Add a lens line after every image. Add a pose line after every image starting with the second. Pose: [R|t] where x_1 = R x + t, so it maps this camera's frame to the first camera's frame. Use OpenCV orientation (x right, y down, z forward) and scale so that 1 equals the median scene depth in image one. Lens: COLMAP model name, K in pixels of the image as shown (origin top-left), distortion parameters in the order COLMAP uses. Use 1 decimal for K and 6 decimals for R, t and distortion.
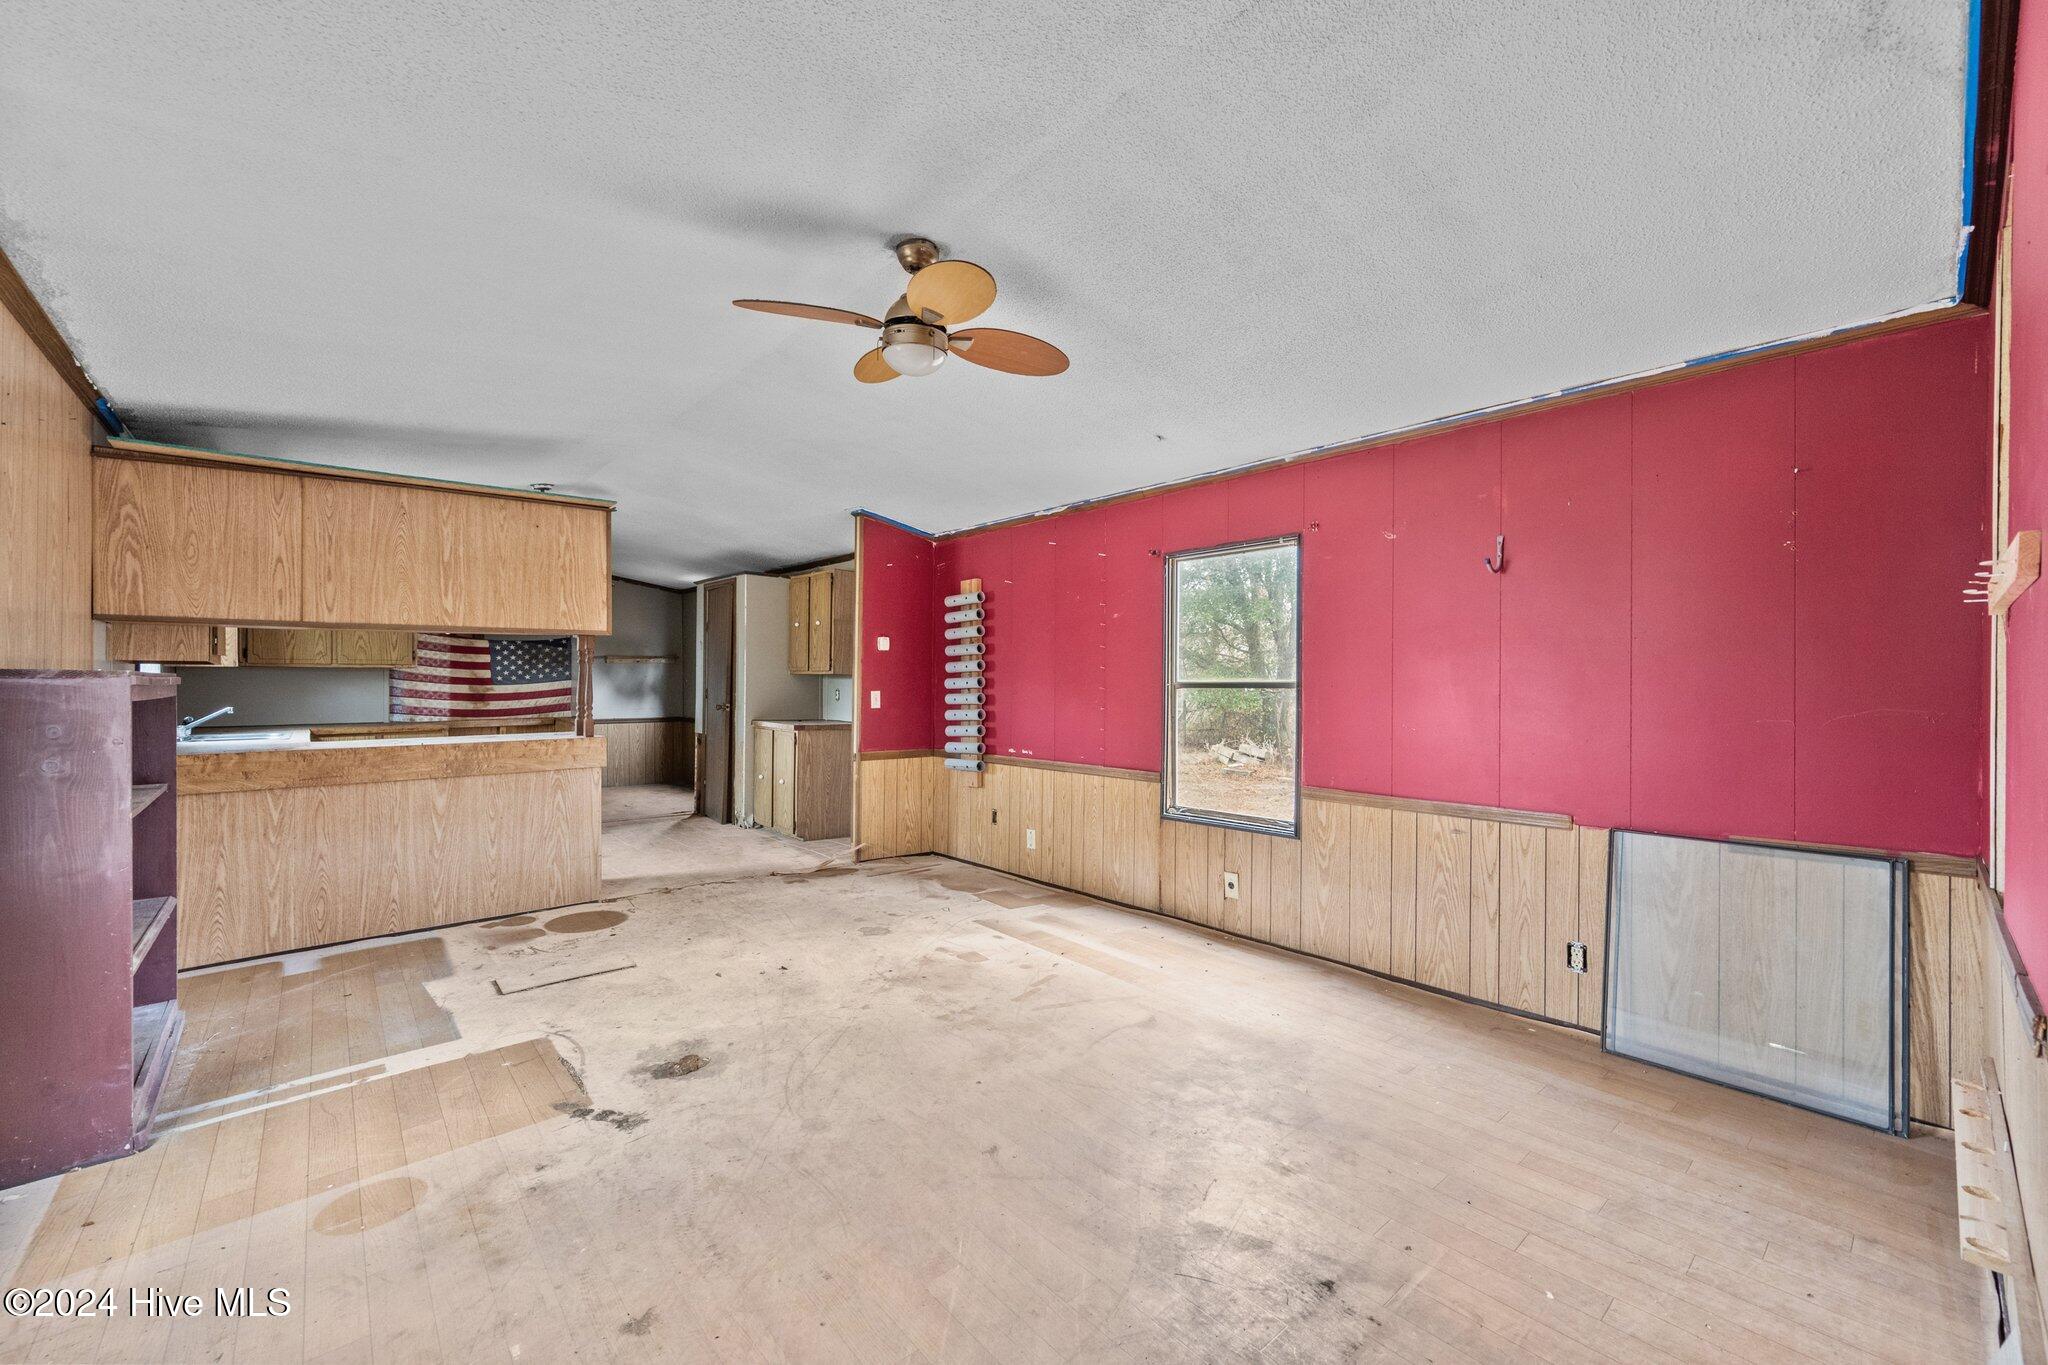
lens RADIAL K [[806.9, 0, 1020.6], [0, 806.9, 683.6], [0, 0, 1]] dist [0.002003, 0.000142]
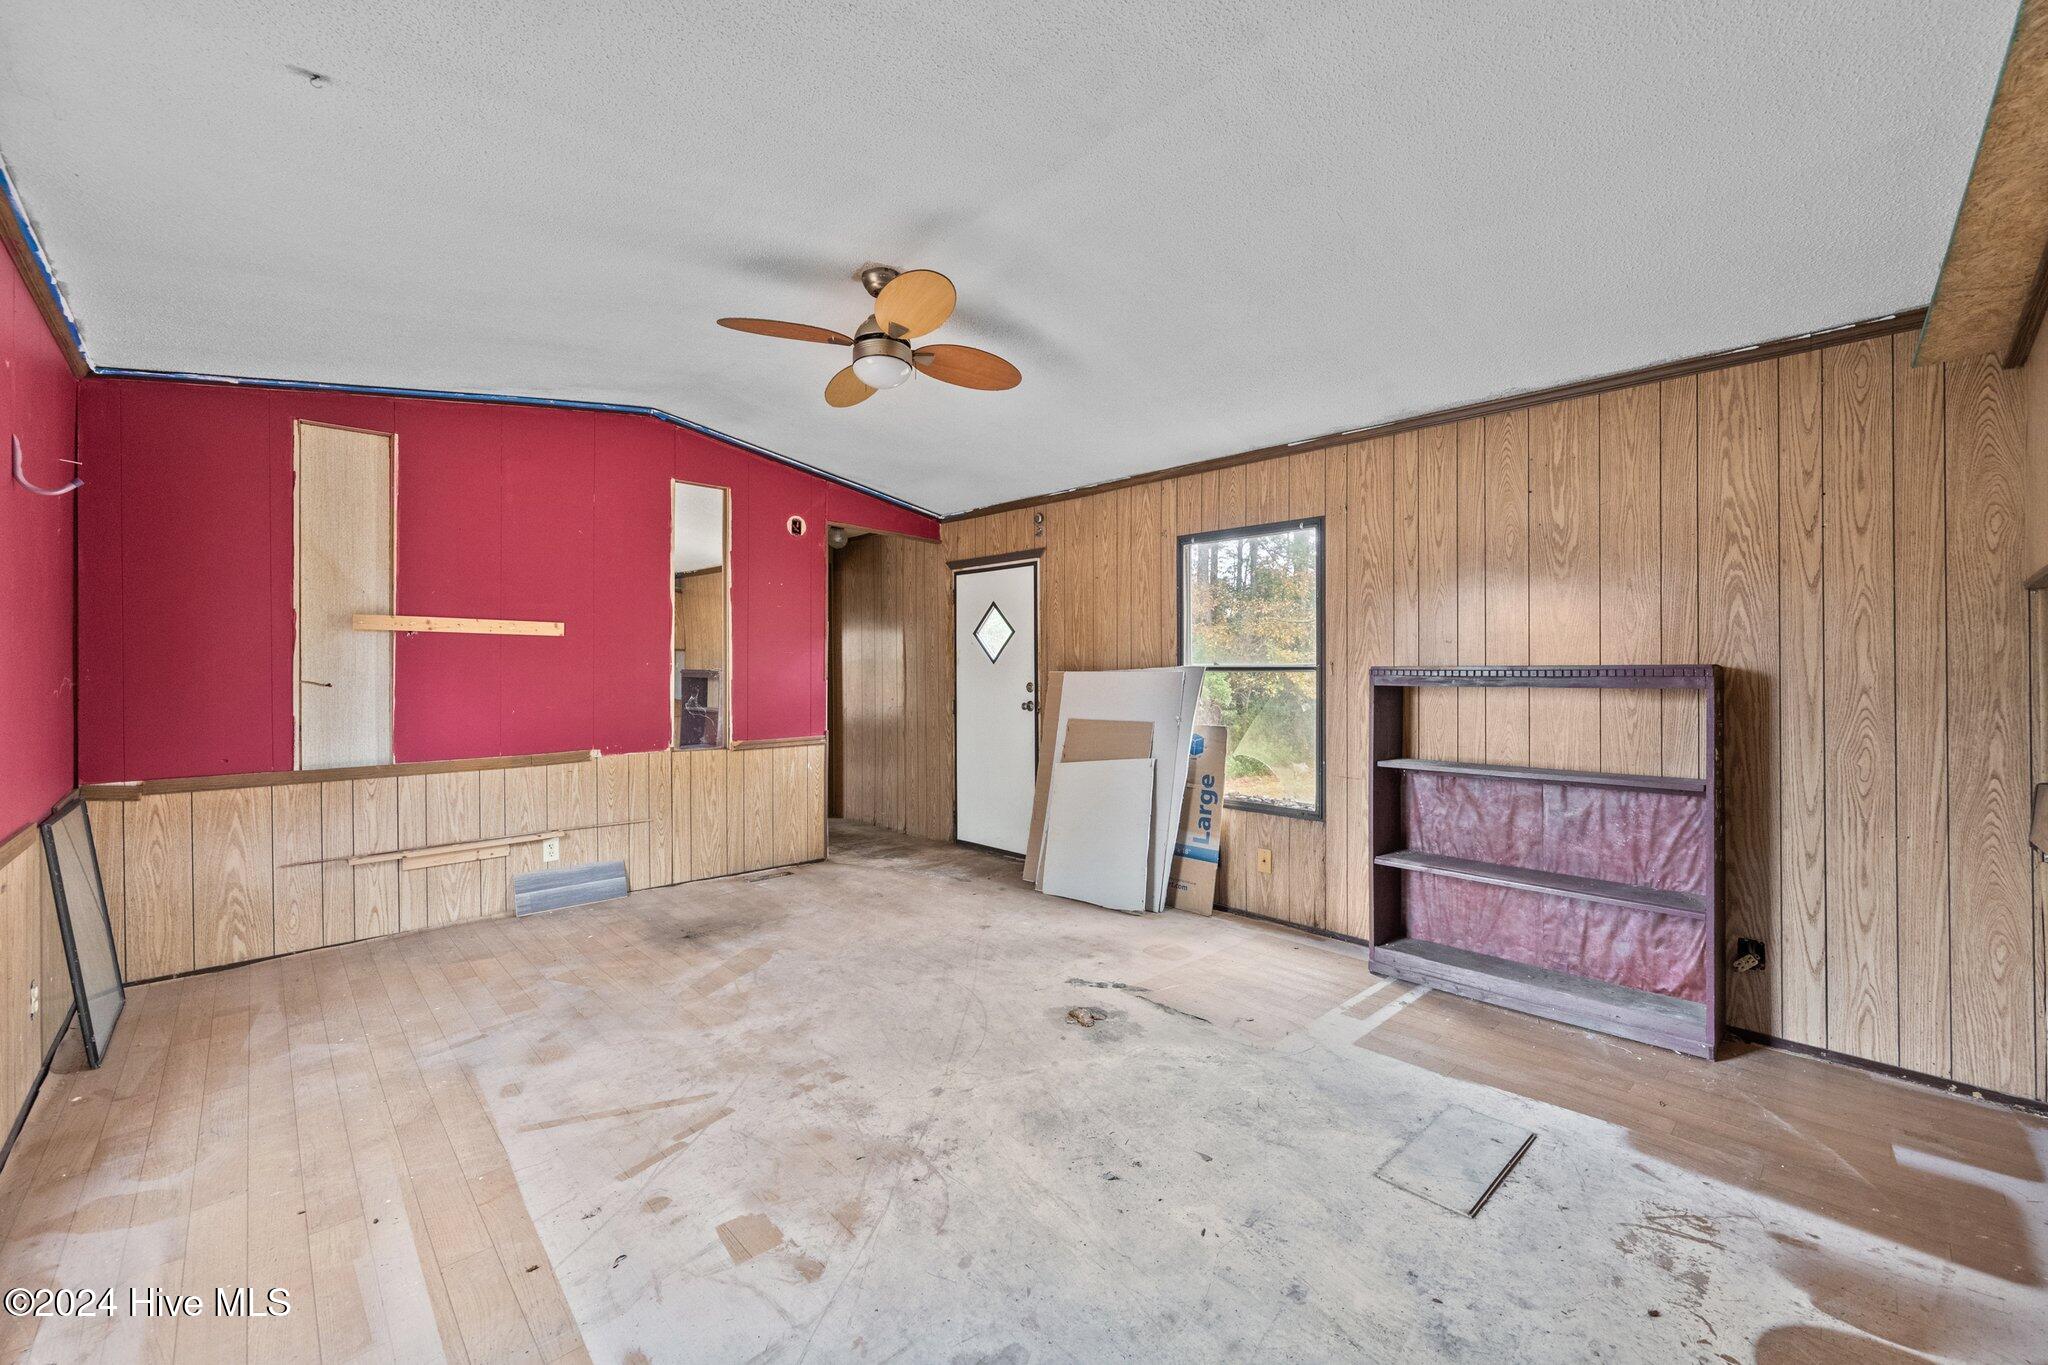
lens RADIAL K [[806.9, 0, 1027.0], [0, 806.9, 680.1], [0, 0, 1]] dist [0.002003, 0.000142]
pose [[-0.998345, -0.011090, -0.056435, -0.227760], [-0.011242, 0.999934, 0.002375, 0.010721], [0.056405, 0.003006, -0.998403, 1.755000]]
